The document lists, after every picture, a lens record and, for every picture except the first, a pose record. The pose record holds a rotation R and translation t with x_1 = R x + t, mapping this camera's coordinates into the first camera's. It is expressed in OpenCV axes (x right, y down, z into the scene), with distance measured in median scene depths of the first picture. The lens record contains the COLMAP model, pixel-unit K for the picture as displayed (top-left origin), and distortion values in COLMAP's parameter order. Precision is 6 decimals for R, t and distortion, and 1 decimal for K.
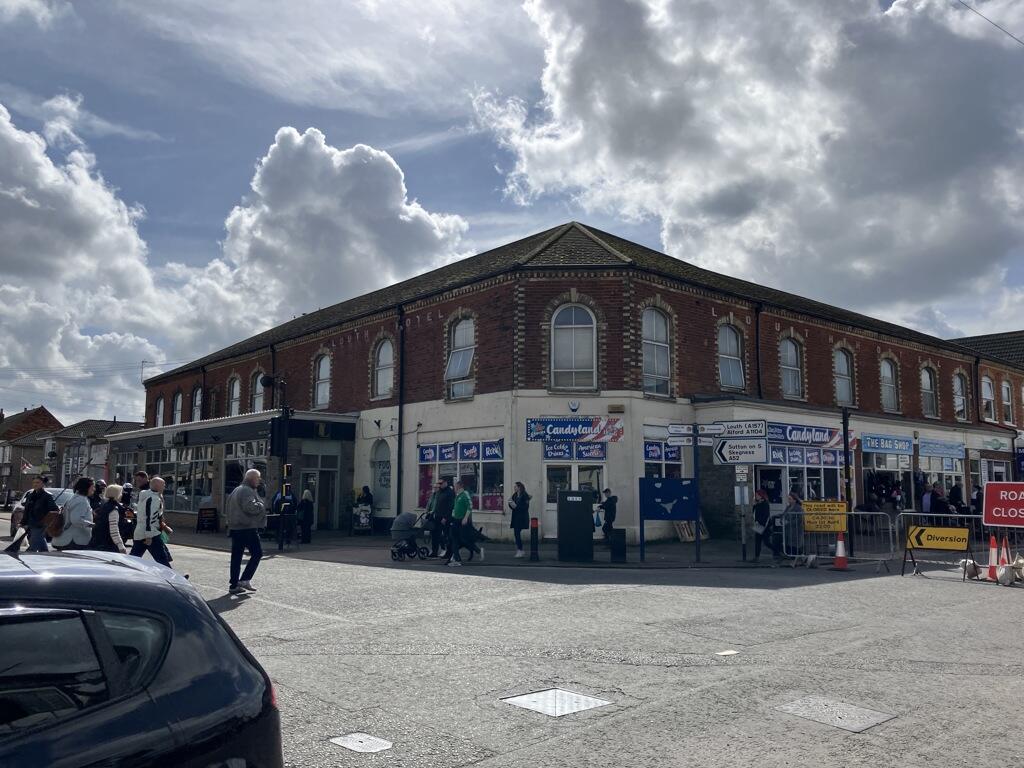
lens RADIAL K [[833.3, 0, 512.2], [0, 833.3, 384.9], [0, 0, 1]] dist [-0.005306, -0.000578]
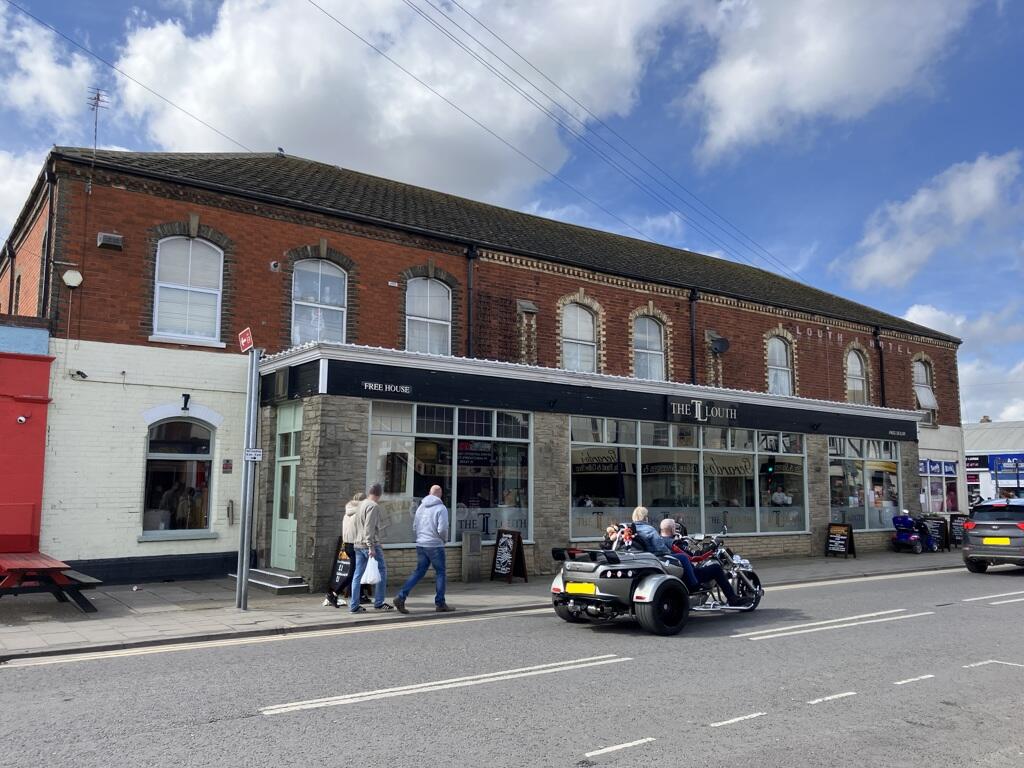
lens RADIAL K [[833.3, 0, 512.0], [0, 833.3, 385.3], [0, 0, 1]] dist [-0.005306, -0.000578]
pose [[0.052215, 0.123762, 0.990937, -1.346299], [-0.125298, 0.985261, -0.116450, 0.181374], [-0.990744, -0.118082, 0.066952, 1.532992]]
